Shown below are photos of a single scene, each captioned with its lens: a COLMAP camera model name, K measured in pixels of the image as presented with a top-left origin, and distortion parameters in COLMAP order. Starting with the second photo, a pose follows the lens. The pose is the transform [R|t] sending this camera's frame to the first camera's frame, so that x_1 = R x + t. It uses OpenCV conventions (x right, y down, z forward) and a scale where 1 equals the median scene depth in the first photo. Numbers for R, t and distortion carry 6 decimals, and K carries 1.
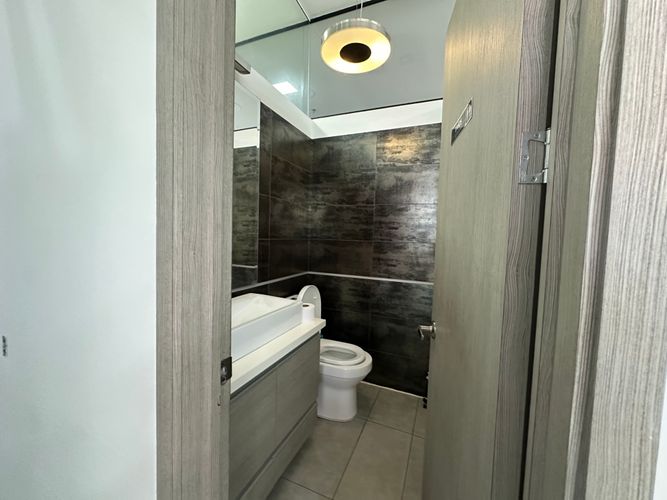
lens RADIAL K [[265.9, 0, 333.9], [0, 265.9, 252.4], [0, 0, 1]] dist [0.001591, -0.001178]
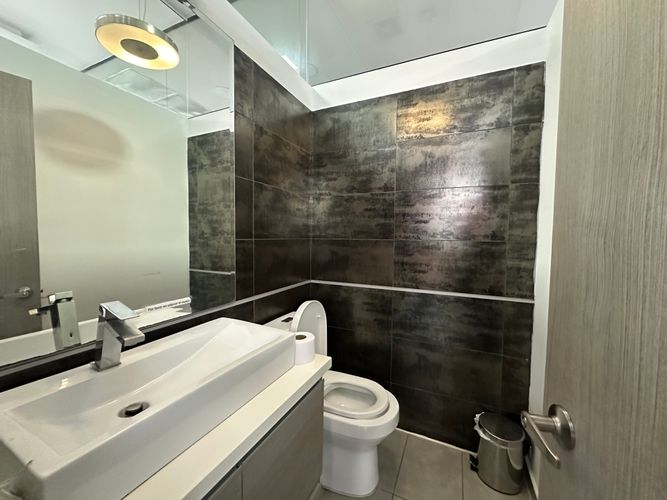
lens RADIAL K [[265.9, 0, 330.7], [0, 265.9, 249.8], [0, 0, 1]] dist [0.001591, -0.001178]
pose [[0.998644, -0.017898, -0.048896, 0.003669], [0.017154, 0.999732, -0.015576, -0.005051], [0.049162, 0.014717, 0.998682, 0.246487]]
